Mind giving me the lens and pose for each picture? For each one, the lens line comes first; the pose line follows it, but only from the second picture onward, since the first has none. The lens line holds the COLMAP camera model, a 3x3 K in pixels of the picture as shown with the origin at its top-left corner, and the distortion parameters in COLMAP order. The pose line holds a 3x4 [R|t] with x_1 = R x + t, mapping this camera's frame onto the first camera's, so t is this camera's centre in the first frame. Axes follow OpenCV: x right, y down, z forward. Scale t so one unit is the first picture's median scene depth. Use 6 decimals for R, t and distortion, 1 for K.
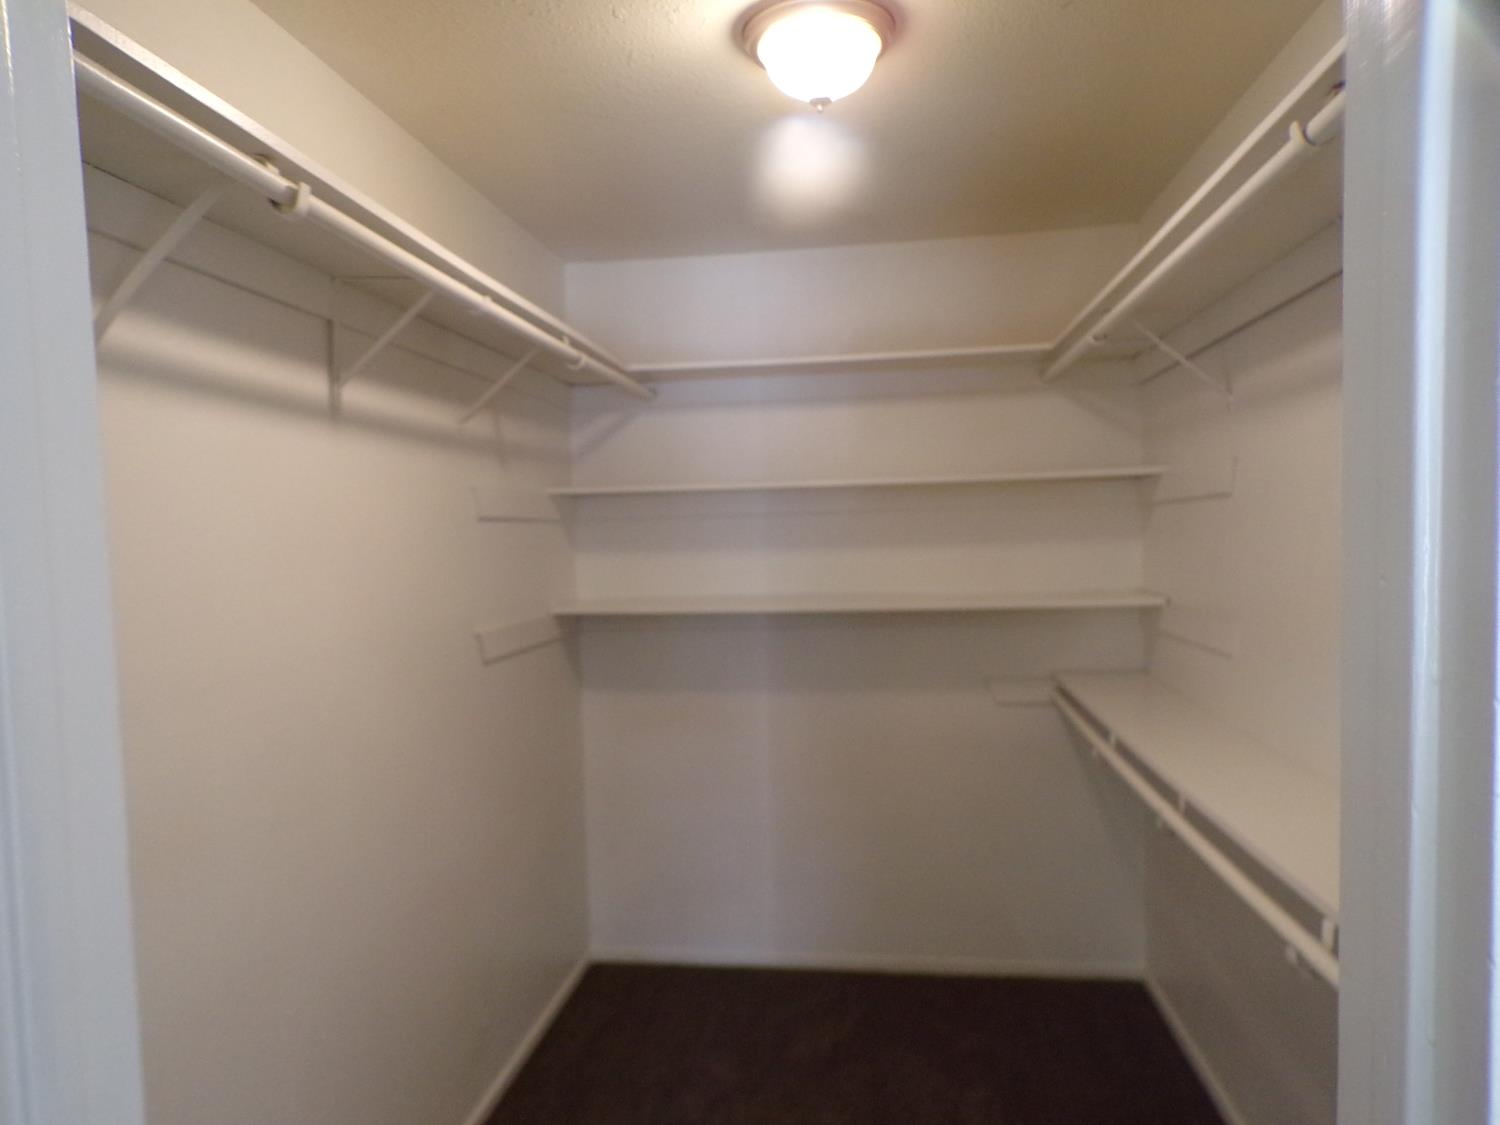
lens RADIAL K [[1031.5, 0, 741.3], [0, 1031.5, 580.3], [0, 0, 1]] dist [-0.000700, 0.003706]
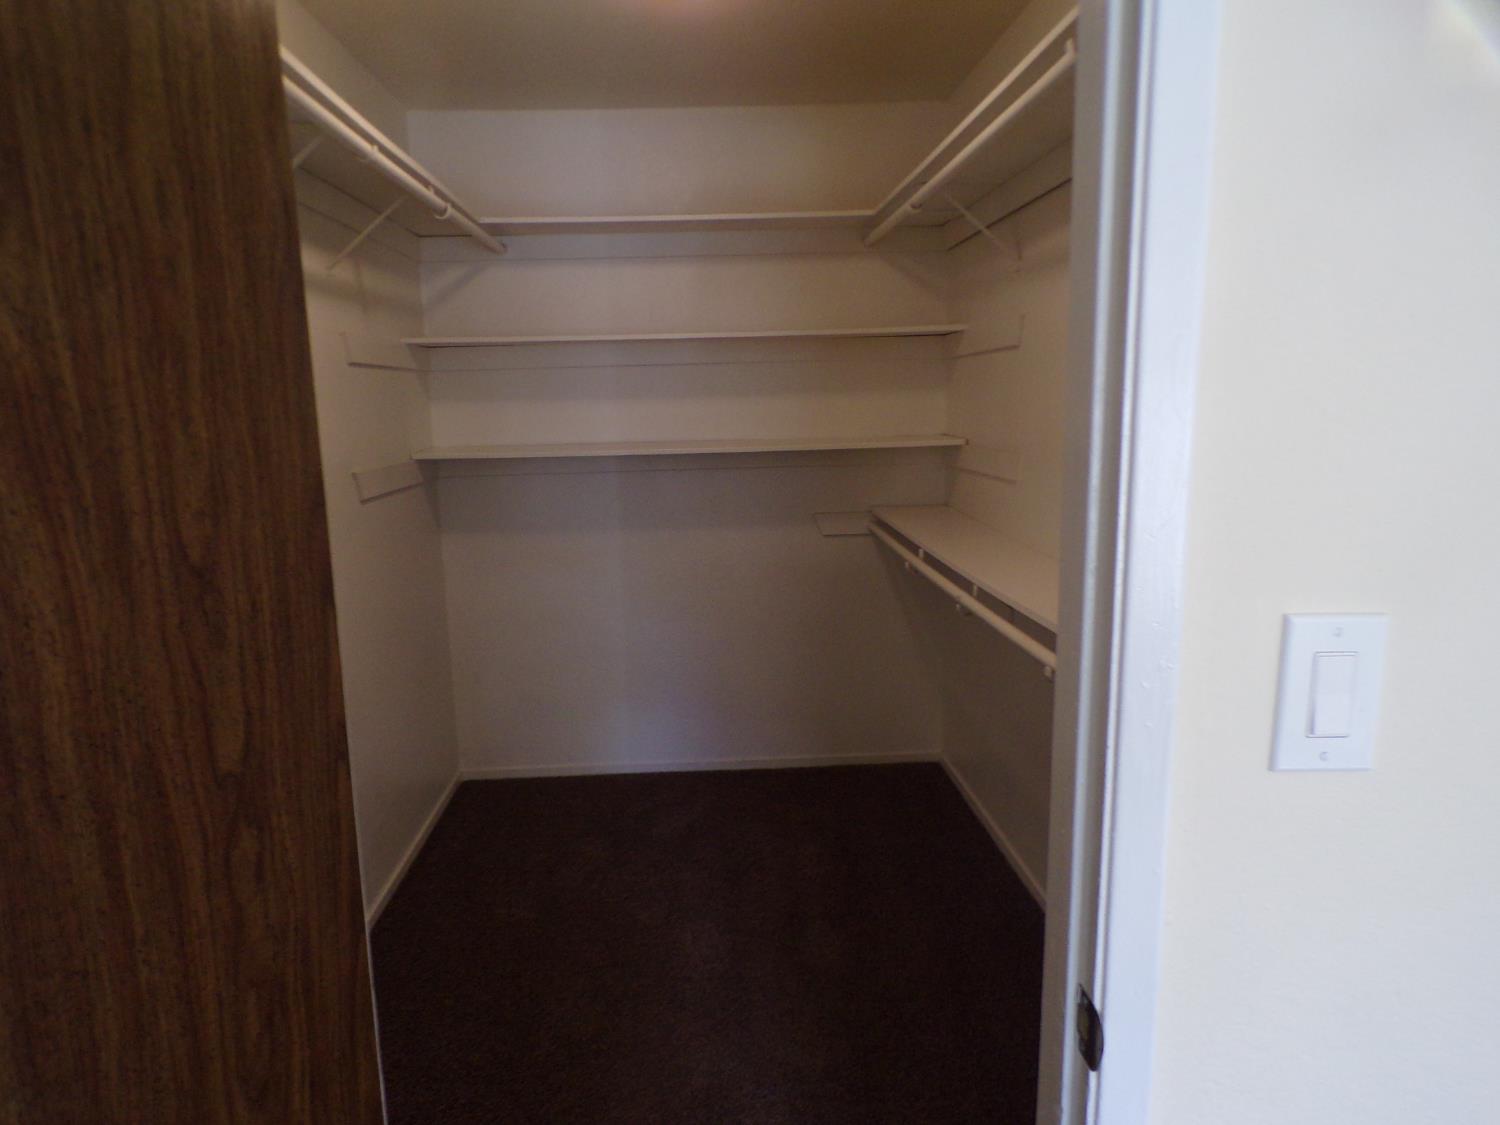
lens RADIAL K [[1031.5, 0, 741.3], [0, 1031.5, 580.3], [0, 0, 1]] dist [-0.000700, 0.003706]
pose [[0.983540, -0.028054, 0.178502, -0.052238], [0.005896, 0.992330, 0.123475, 0.029917], [-0.180597, -0.120390, 0.976161, -0.118003]]
